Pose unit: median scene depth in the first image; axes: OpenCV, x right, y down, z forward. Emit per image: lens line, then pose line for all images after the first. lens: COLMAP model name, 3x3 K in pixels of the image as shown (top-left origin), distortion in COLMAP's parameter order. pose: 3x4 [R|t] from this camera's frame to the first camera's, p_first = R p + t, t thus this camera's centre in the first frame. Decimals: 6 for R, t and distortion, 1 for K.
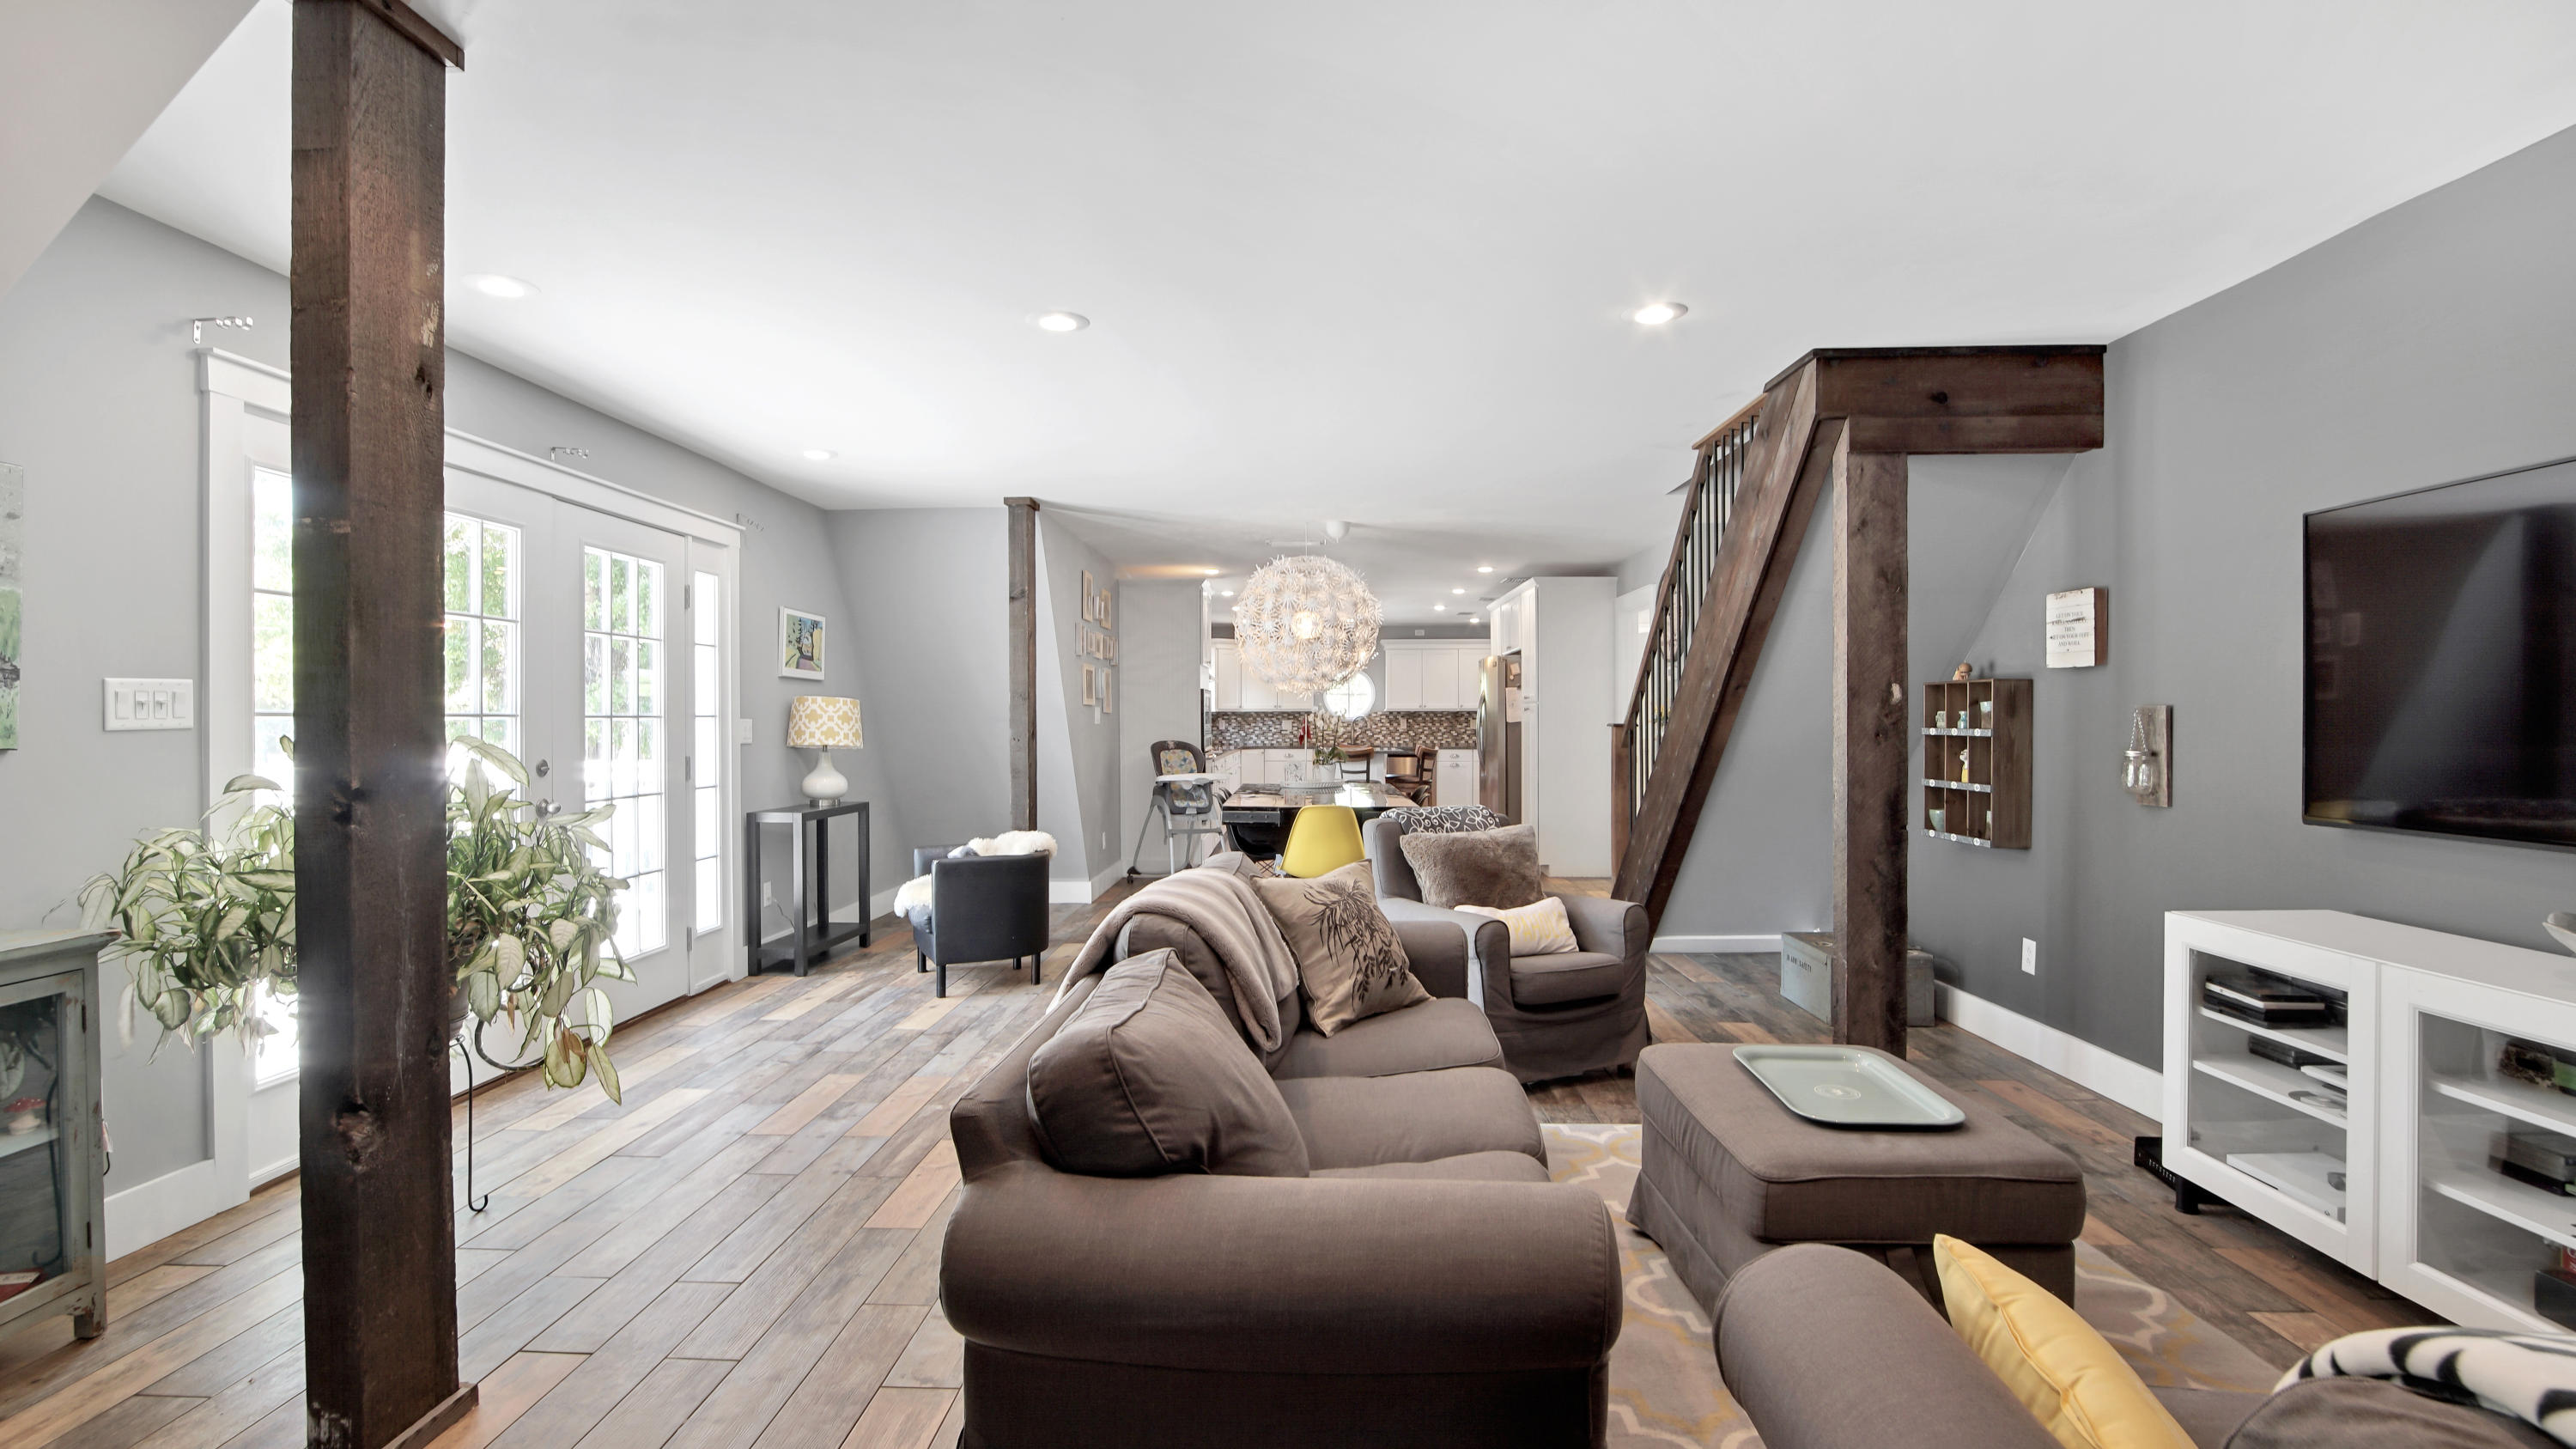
lens RADIAL K [[1174.4, 0, 1290.9], [0, 1174.4, 717.0], [0, 0, 1]] dist [-0.038265, 0.009710]
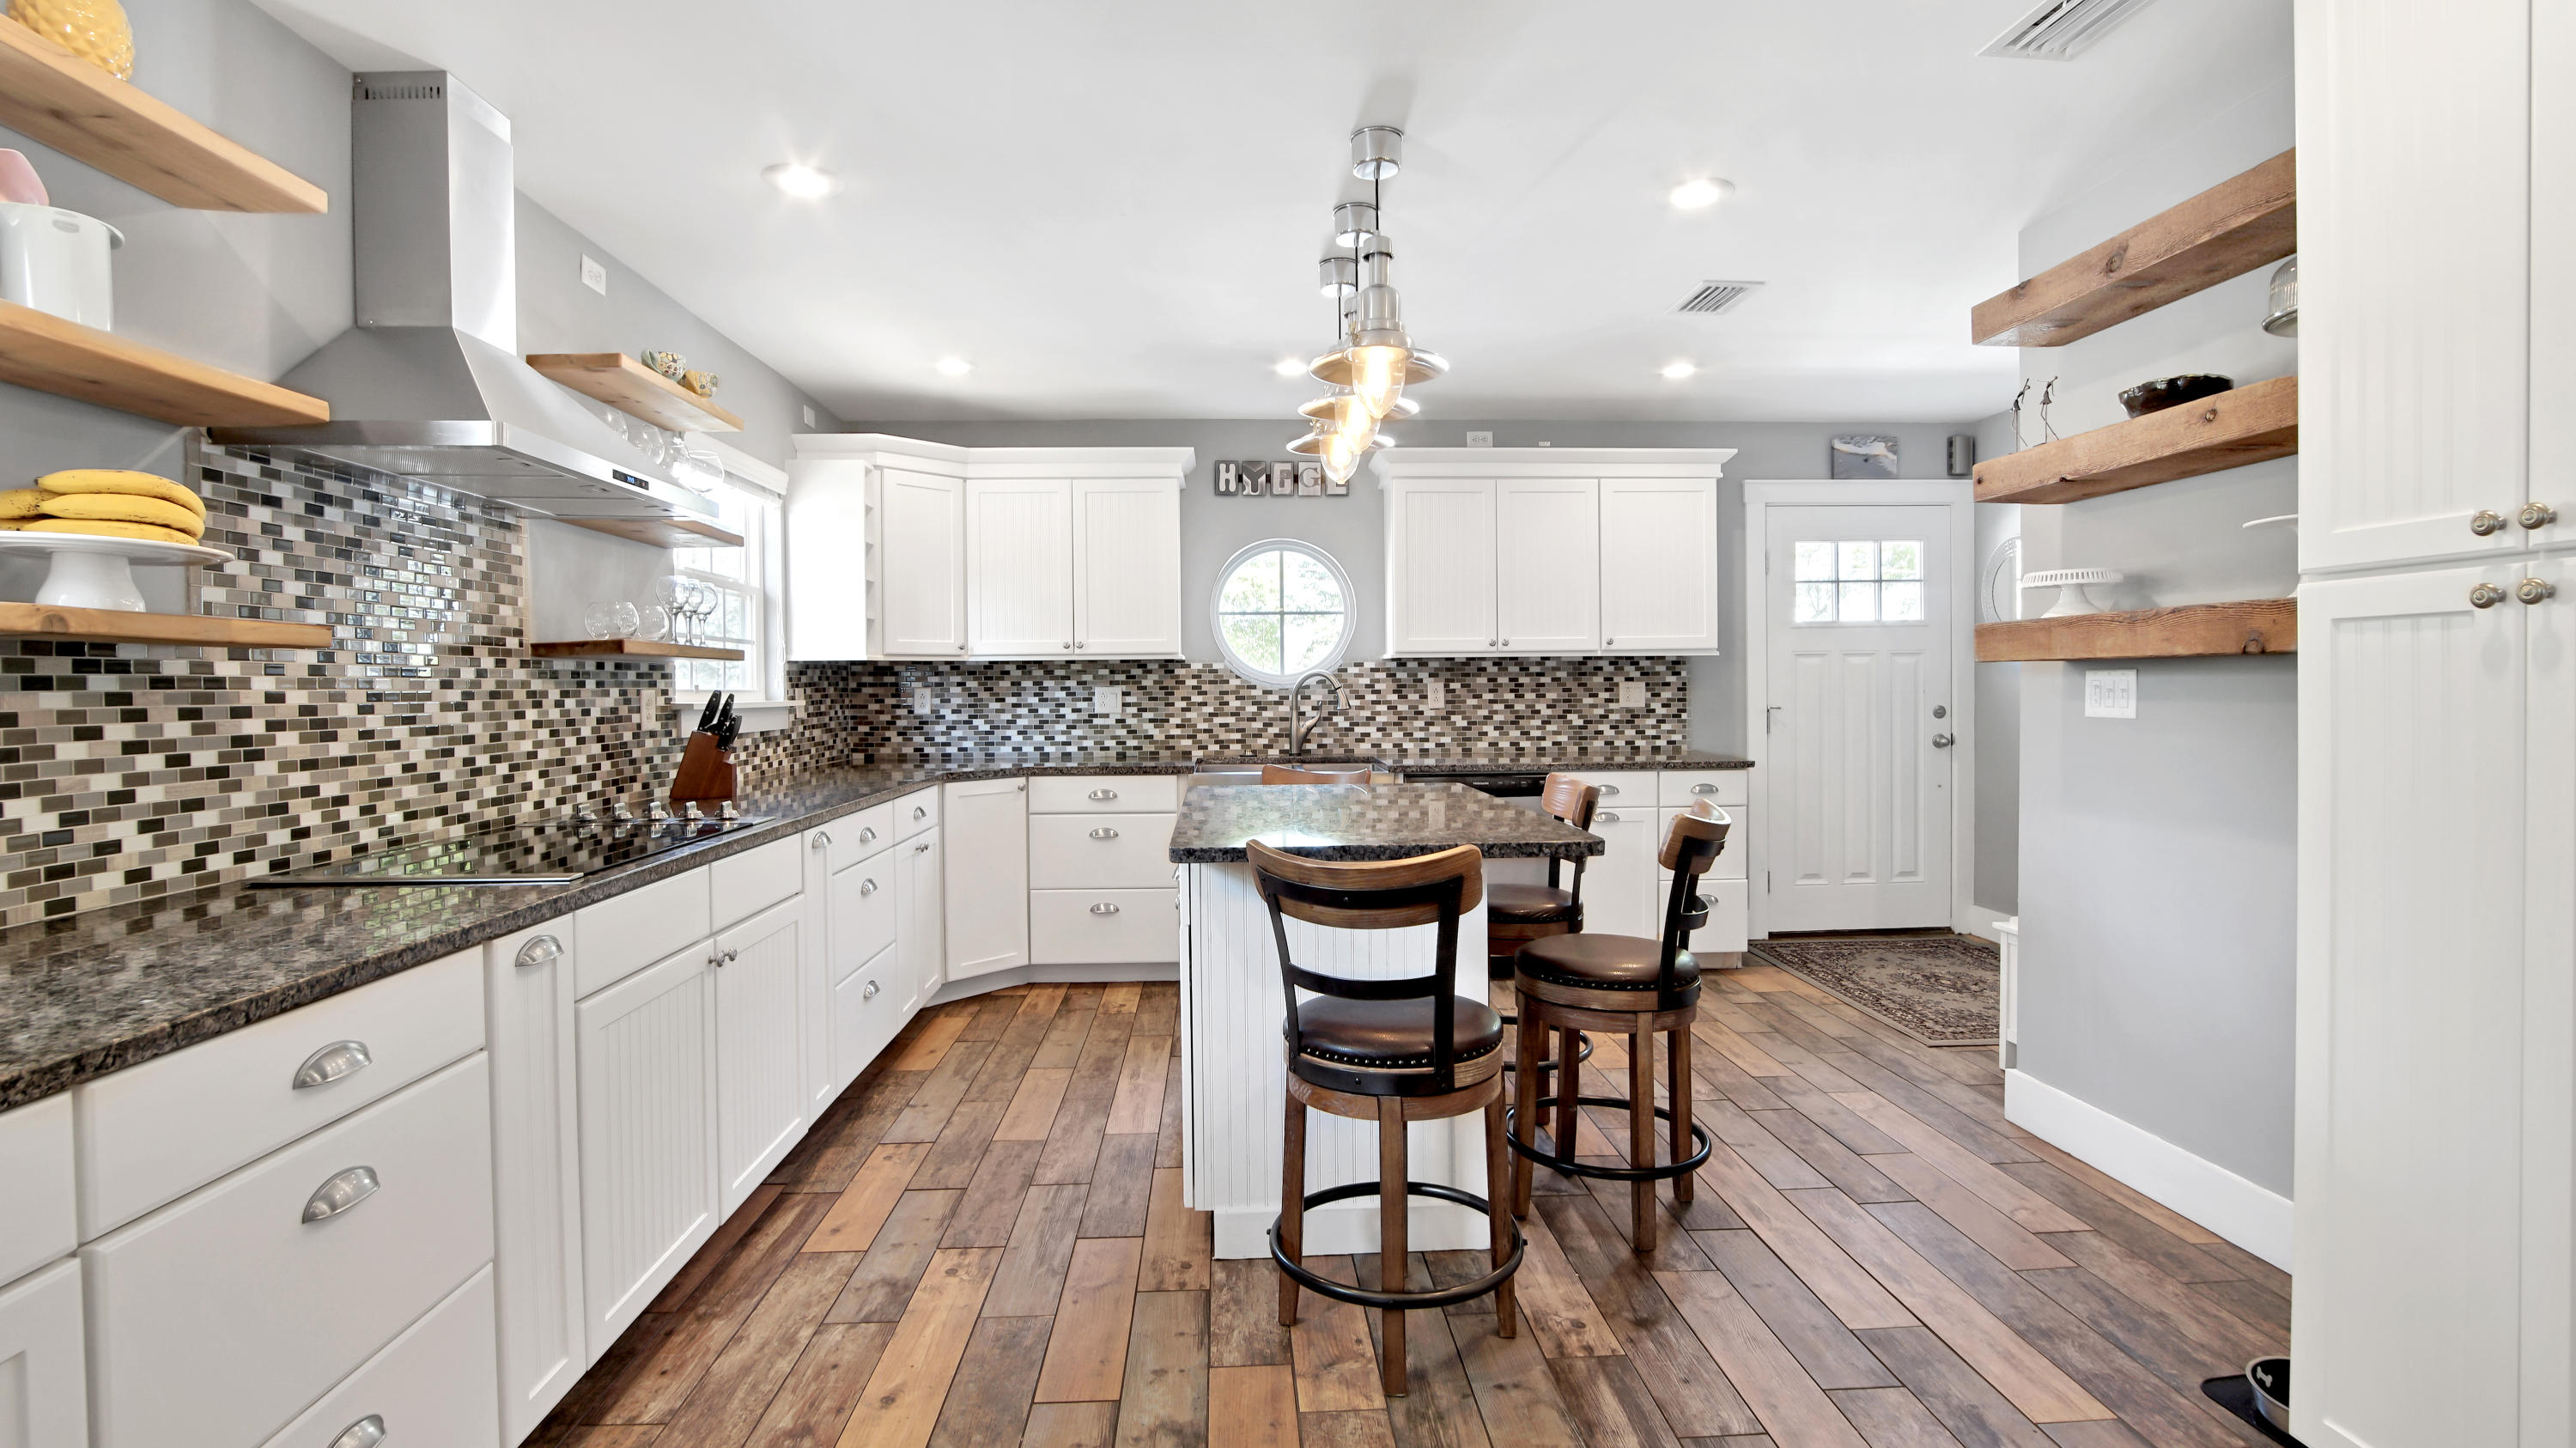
lens RADIAL K [[1174.4, 0, 1290.9], [0, 1174.4, 716.5], [0, 0, 1]] dist [-0.038265, 0.009710]
pose [[0.996267, -0.007708, 0.085977, 0.021874], [0.005359, 0.999607, 0.027510, 0.002606], [-0.086155, -0.026947, 0.995917, 0.651229]]
